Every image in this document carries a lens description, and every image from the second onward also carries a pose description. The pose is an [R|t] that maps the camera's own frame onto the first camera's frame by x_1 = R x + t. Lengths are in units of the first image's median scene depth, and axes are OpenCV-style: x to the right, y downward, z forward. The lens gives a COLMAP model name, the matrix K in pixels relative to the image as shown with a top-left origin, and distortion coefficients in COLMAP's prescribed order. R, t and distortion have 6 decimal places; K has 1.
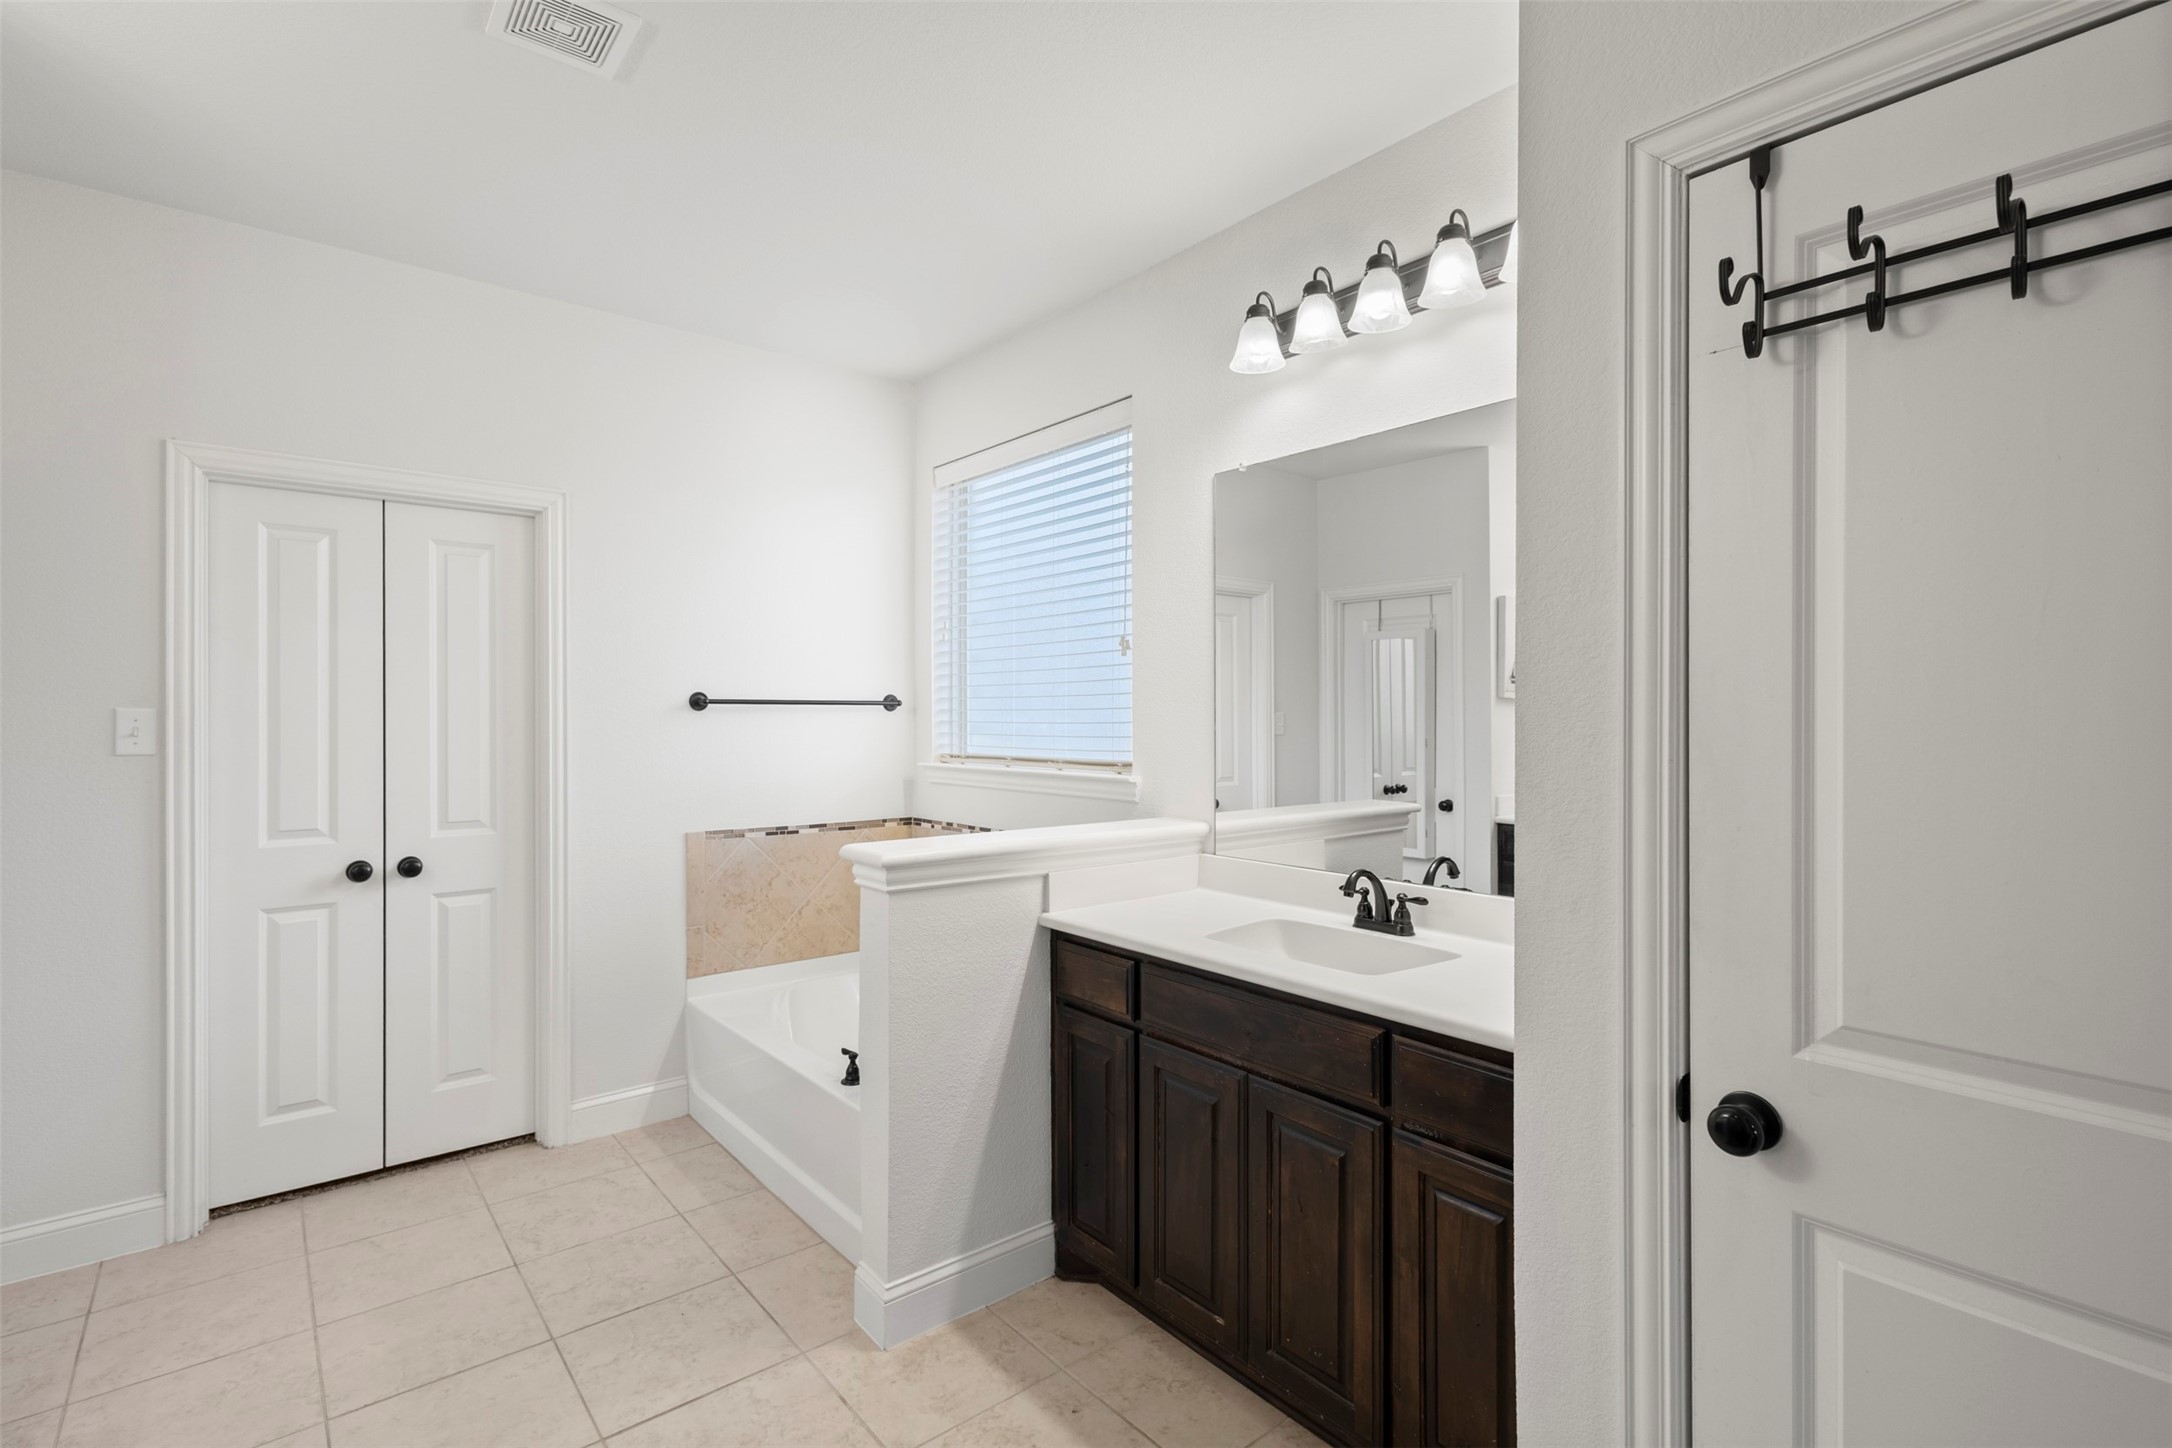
lens RADIAL K [[998.1, 0, 1087.9], [0, 998.1, 717.7], [0, 0, 1]] dist [0.002008, -0.000685]
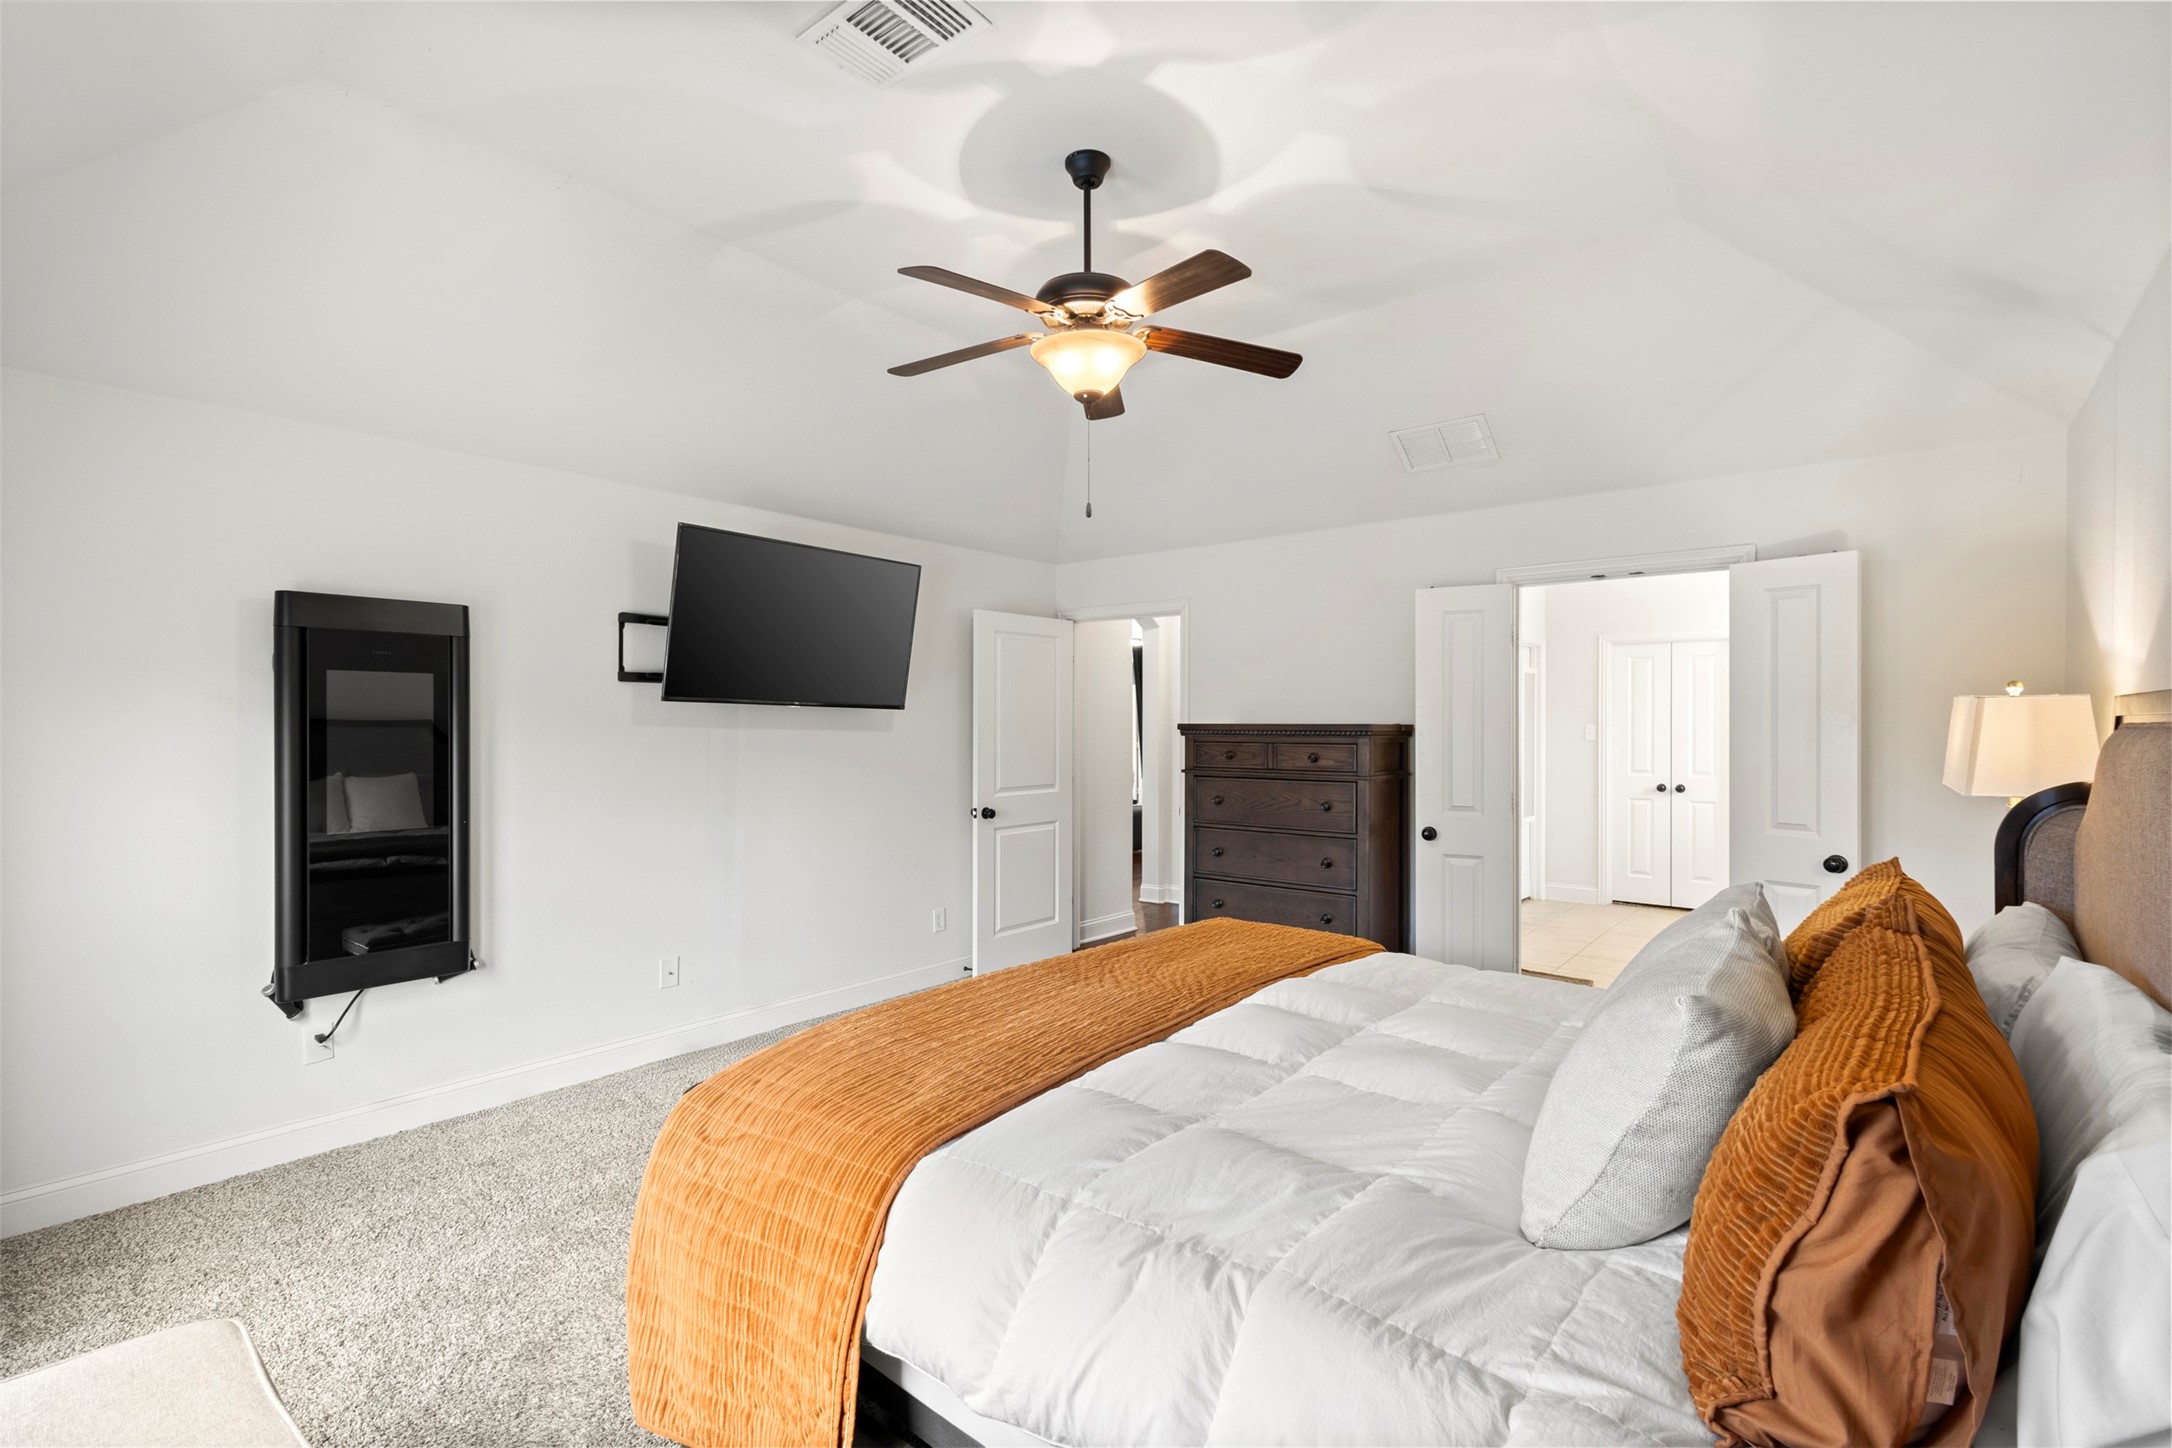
lens RADIAL K [[998.1, 0, 1087.5], [0, 998.1, 720.9], [0, 0, 1]] dist [0.002008, -0.000685]
pose [[0.276023, 0.000823, -0.961151, 1.314549], [-0.000386, 1.000000, 0.000746, -0.020132], [0.961151, 0.000165, 0.276023, -1.112992]]
